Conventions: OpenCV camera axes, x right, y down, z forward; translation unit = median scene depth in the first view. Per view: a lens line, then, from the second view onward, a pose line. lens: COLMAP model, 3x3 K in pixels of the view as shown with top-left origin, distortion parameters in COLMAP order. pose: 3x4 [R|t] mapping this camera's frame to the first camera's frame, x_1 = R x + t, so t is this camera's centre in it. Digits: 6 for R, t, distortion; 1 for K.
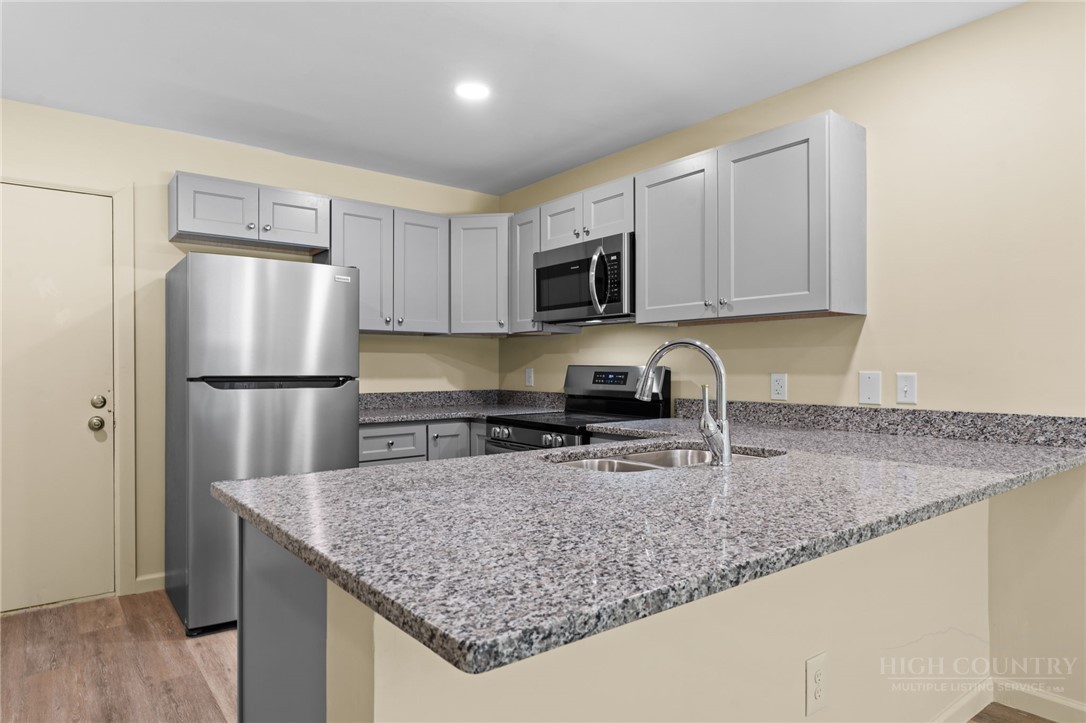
lens RADIAL K [[635.8, 0, 544.4], [0, 635.8, 366.4], [0, 0, 1]] dist [0.006127, 0.000029]
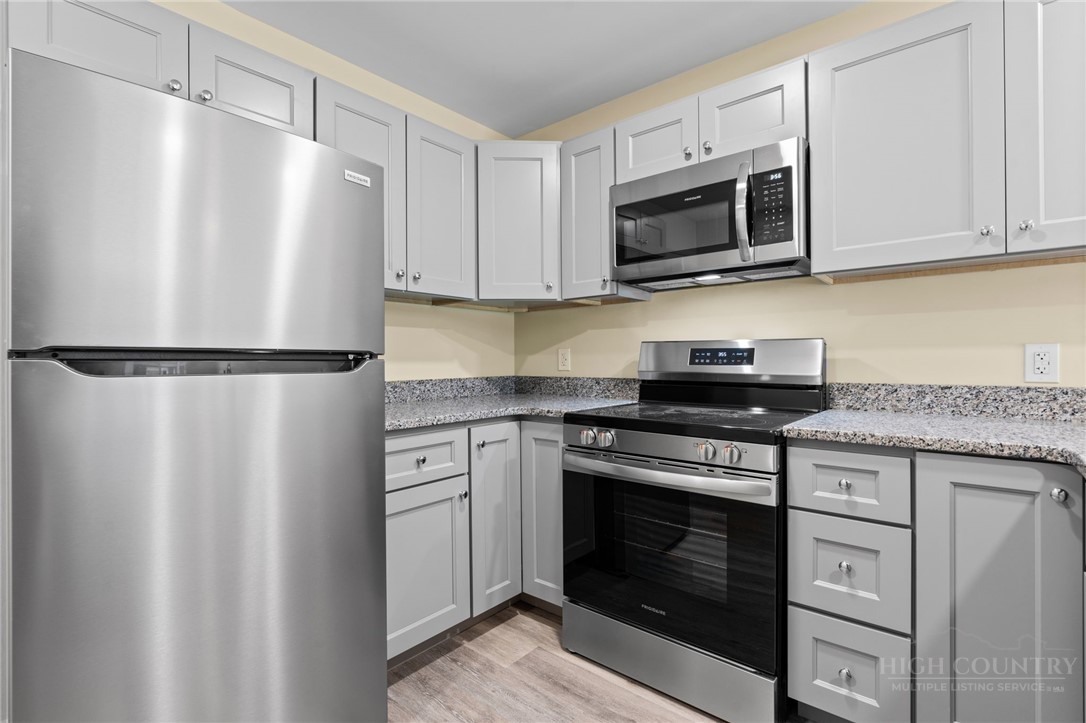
lens RADIAL K [[506.0, 0, 543.3], [0, 506.0, 359.6], [0, 0, 1]] dist [-0.007068, 0.001840]
pose [[0.979840, -0.004561, 0.199731, -0.222438], [0.004630, 0.999989, 0.000119, 0.021396], [-0.199730, 0.000808, 0.979851, 0.479176]]
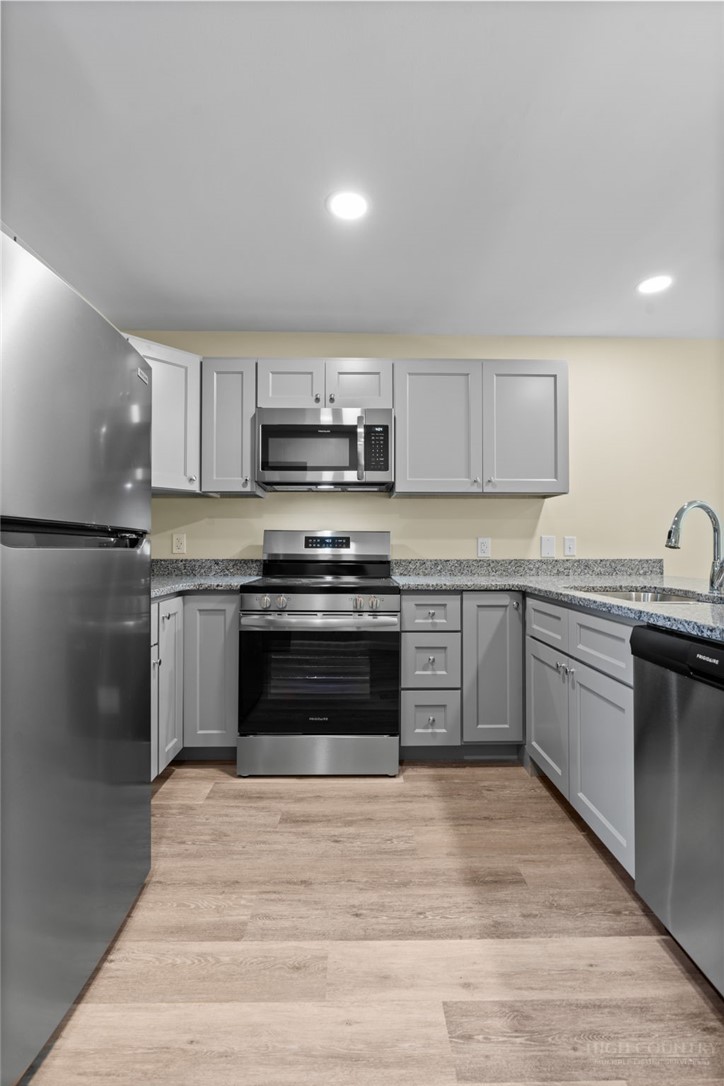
lens RADIAL K [[471.4, 0, 362.0], [0, 471.4, 539.7], [0, 0, 1]] dist [-0.009401, 0.000134]
pose [[0.605969, 0.017734, 0.795290, -0.497447], [-0.003013, 0.999795, -0.019999, 0.030271], [-0.795482, 0.009723, 0.605899, 0.495023]]
